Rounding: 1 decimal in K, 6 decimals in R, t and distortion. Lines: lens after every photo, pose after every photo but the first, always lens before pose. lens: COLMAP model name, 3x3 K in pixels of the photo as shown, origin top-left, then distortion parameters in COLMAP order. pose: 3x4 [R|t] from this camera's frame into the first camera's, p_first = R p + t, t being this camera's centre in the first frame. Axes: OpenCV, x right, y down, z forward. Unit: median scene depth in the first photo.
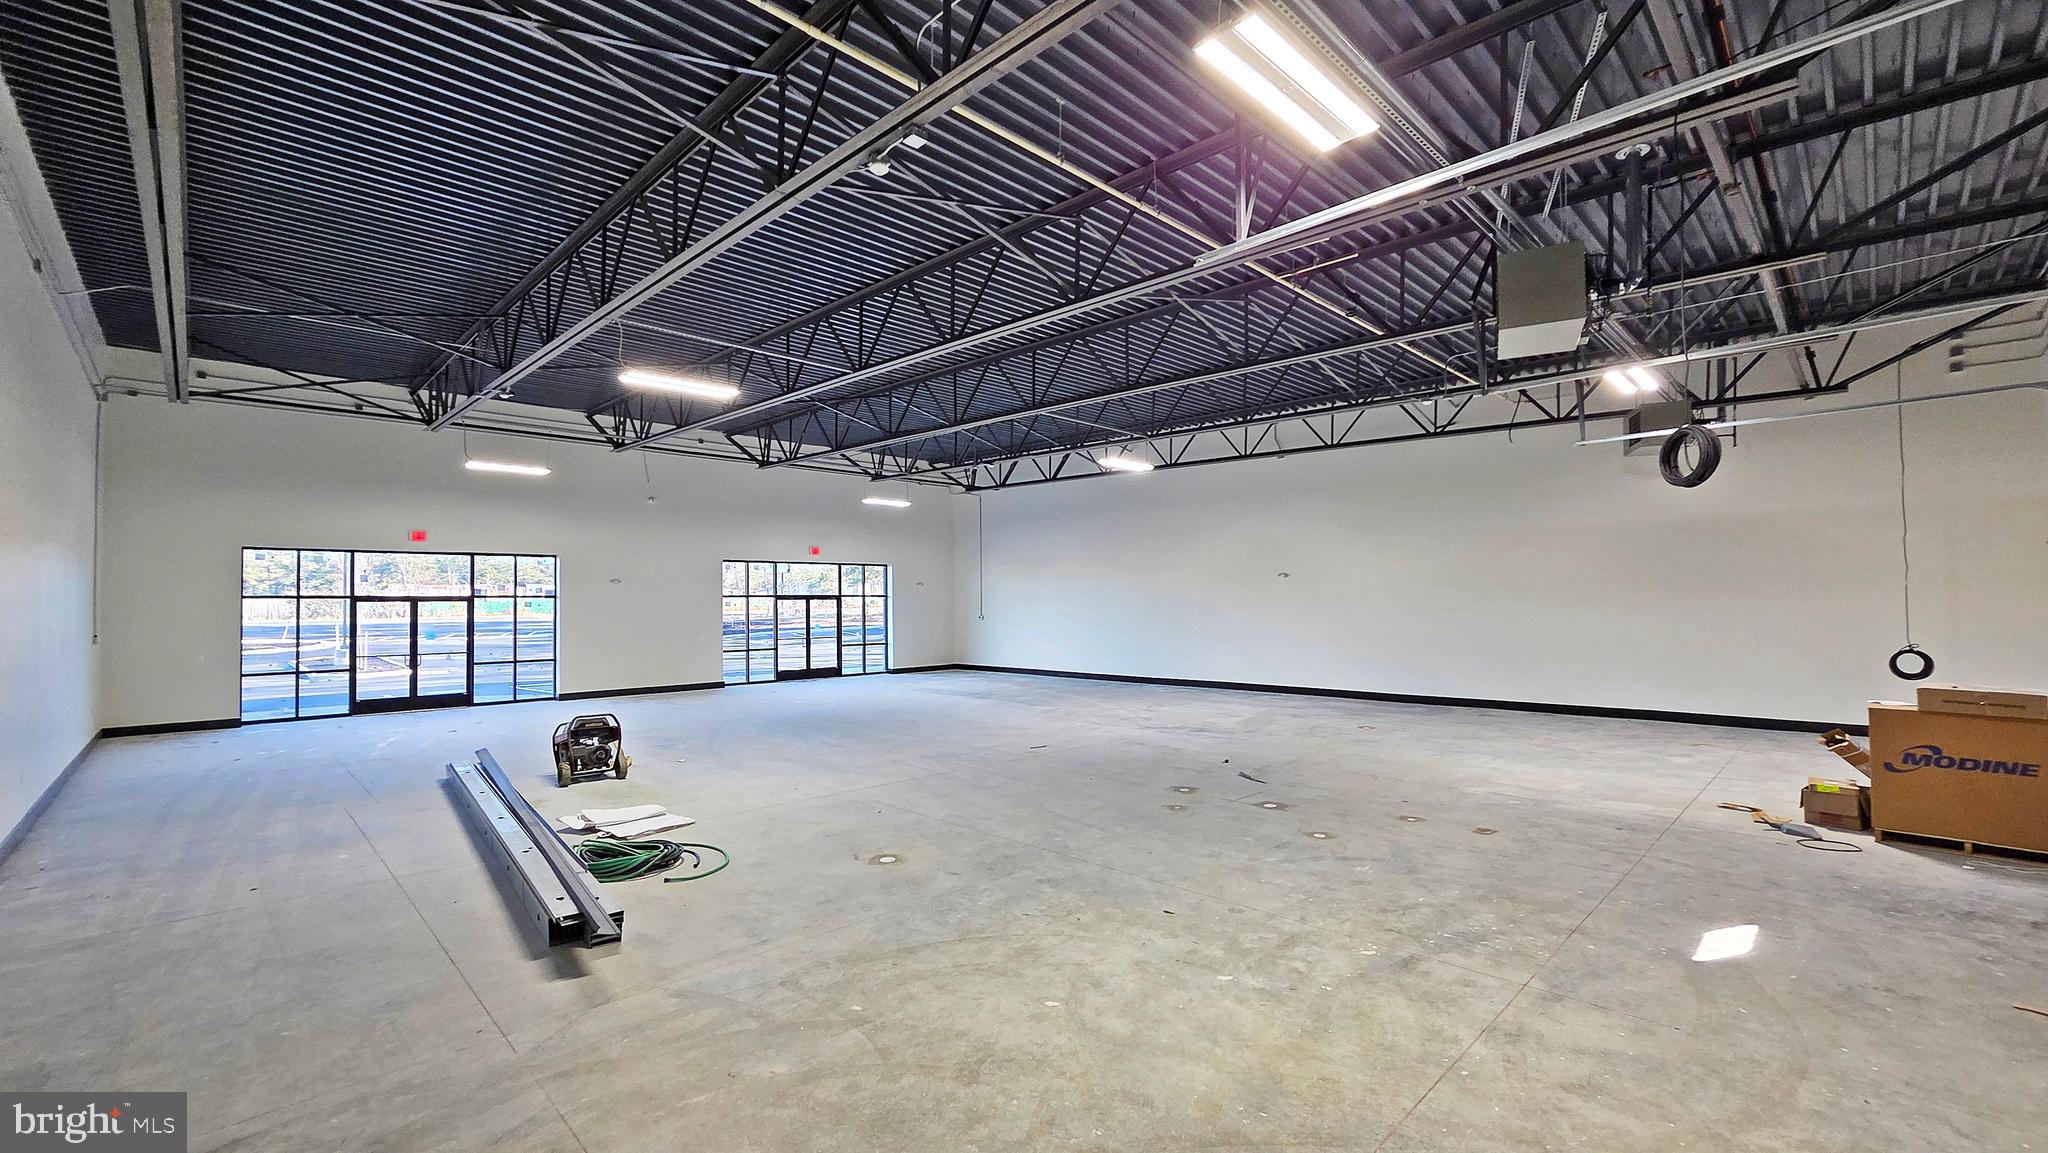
lens RADIAL K [[838.7, 0, 1024.0], [0, 838.7, 576.5], [0, 0, 1]] dist [-0.000176, 0.000048]
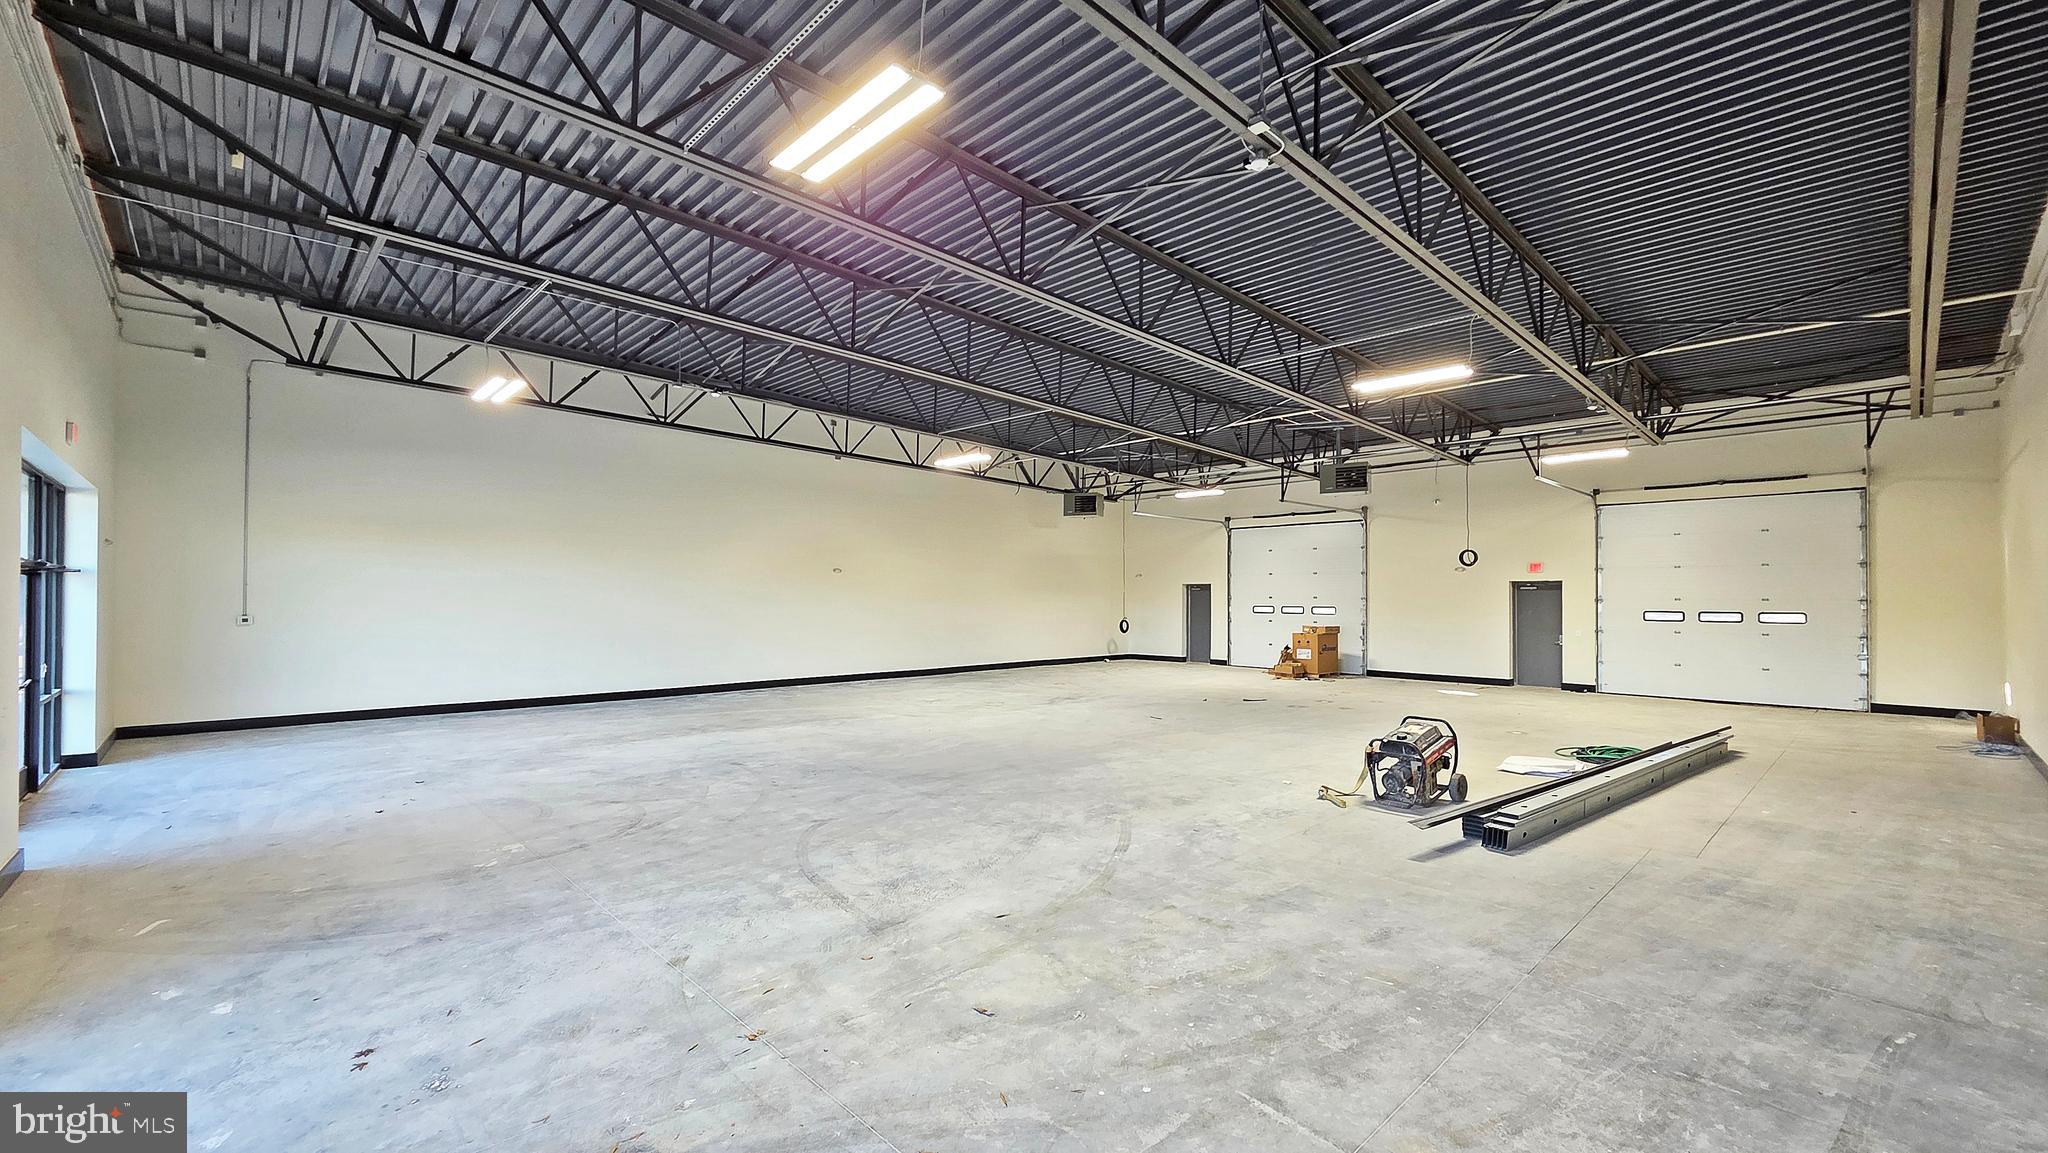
lens RADIAL K [[838.7, 0, 1024.0], [0, 838.7, 576.5], [0, 0, 1]] dist [-0.000176, 0.000048]
pose [[0.016652, 0.011006, 0.999801, -0.584665], [-0.034209, 0.999360, -0.010431, 0.016578], [-0.999276, -0.034029, 0.017018, 0.579621]]
